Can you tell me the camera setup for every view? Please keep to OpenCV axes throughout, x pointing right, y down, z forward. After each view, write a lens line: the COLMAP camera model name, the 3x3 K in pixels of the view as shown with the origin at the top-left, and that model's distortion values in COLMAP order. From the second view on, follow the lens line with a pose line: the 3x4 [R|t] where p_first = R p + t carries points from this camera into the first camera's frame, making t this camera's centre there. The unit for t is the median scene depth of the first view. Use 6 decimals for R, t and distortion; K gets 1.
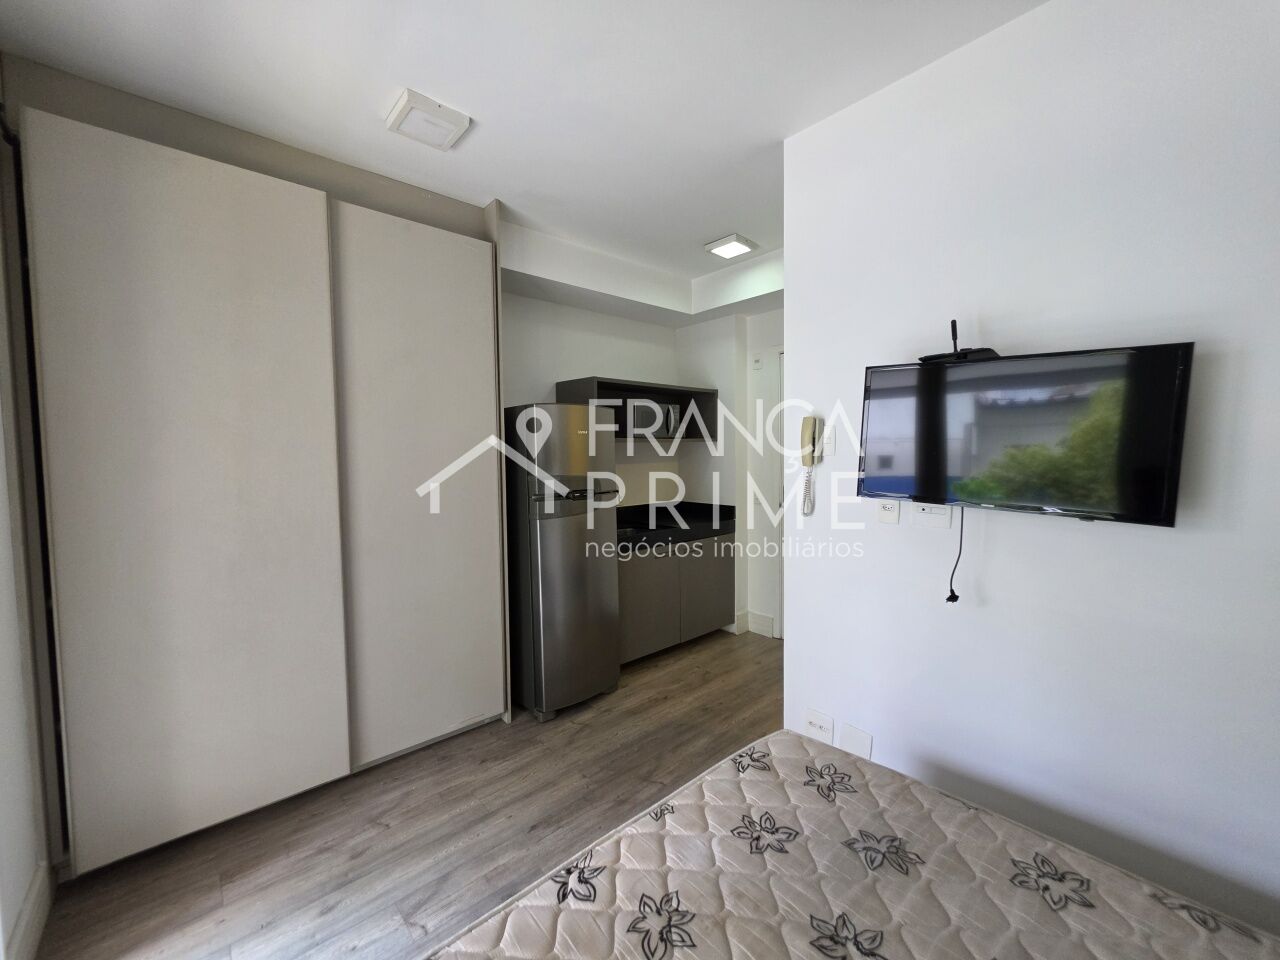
lens RADIAL K [[513.1, 0, 640.0], [0, 513.1, 480.0], [0, 0, 1]] dist [-0.002397, 0.000609]
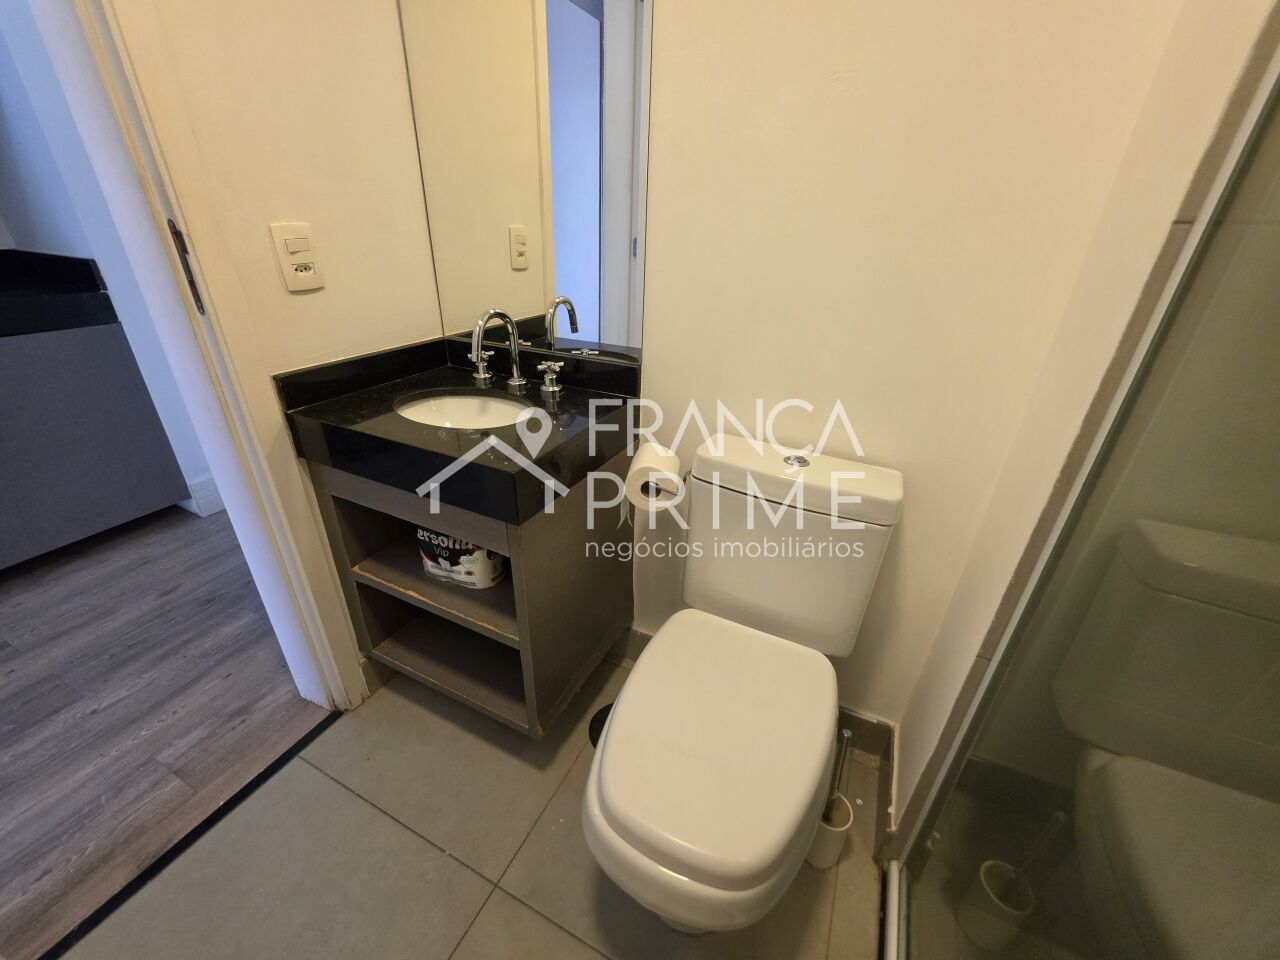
lens RADIAL K [[513.1, 0, 640.0], [0, 513.1, 480.0], [0, 0, 1]] dist [-0.002397, 0.000609]
pose [[0.920564, -0.139039, 0.365006, 0.676958], [-0.019879, 0.916609, 0.399291, 0.062094], [-0.390085, -0.374829, 0.841033, 0.602574]]
